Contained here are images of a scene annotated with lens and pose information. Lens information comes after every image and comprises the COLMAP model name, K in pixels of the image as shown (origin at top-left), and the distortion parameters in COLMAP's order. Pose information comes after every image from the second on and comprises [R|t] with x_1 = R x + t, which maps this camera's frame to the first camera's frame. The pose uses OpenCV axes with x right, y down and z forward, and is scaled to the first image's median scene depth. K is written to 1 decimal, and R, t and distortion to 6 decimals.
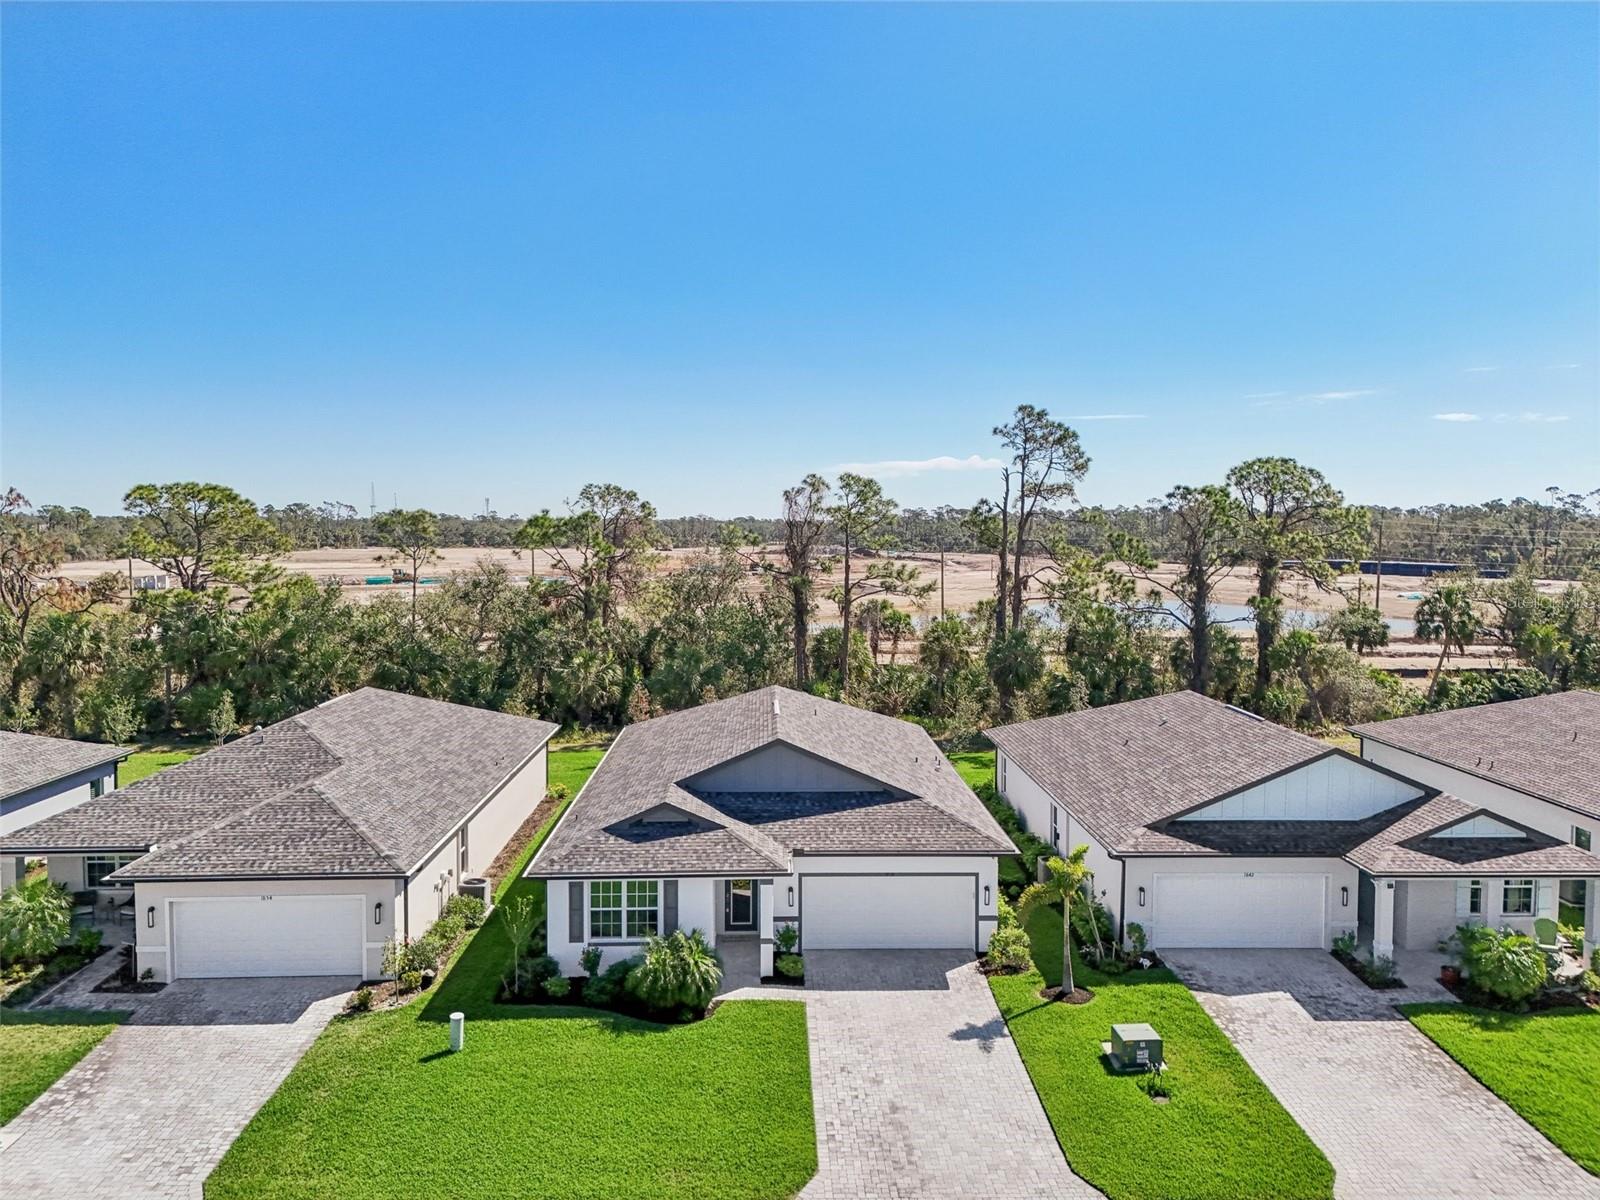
lens RADIAL K [[1156.9, 0, 792.3], [0, 1156.9, 599.6], [0, 0, 1]] dist [0.037707, -0.003112]
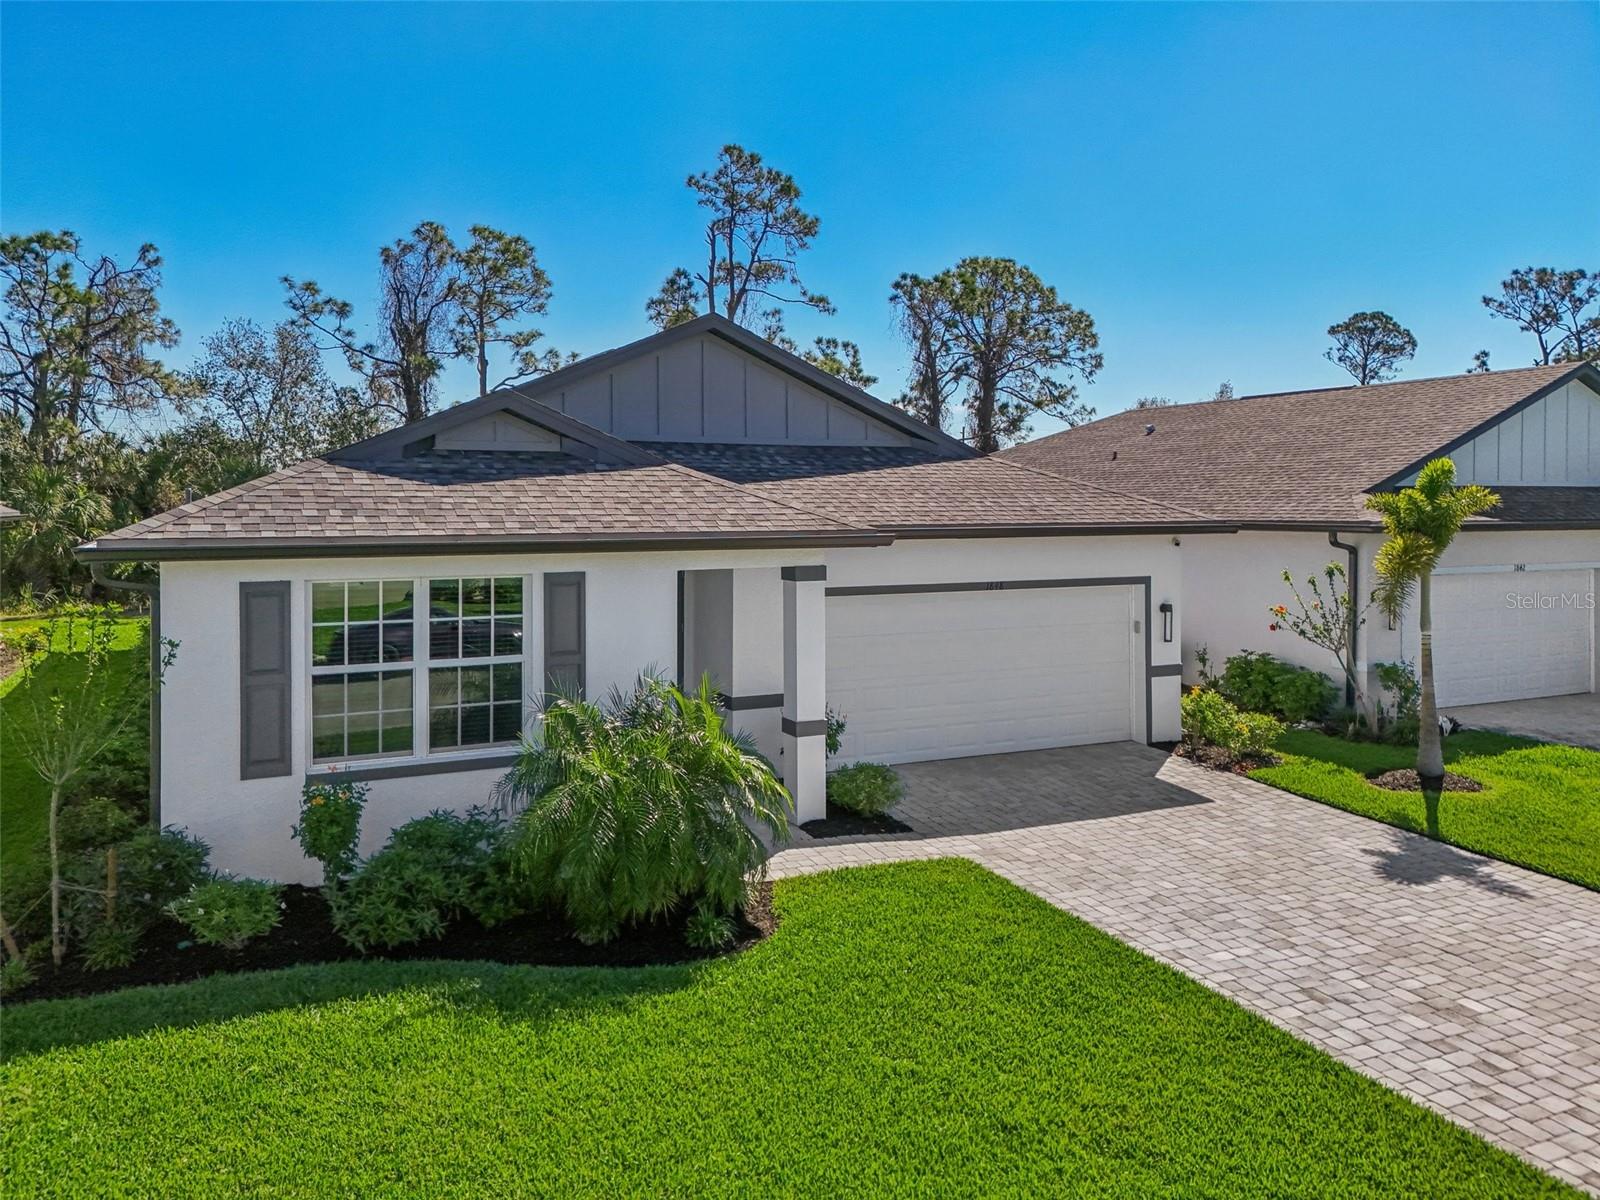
lens RADIAL K [[1156.9, 0, 798.1], [0, 1156.9, 598.8], [0, 0, 1]] dist [0.037707, -0.003112]
pose [[0.907430, -0.030290, 0.419111, -0.185344], [0.023702, 0.999500, 0.020919, 0.243321], [-0.419535, -0.009048, 0.907694, 0.655941]]
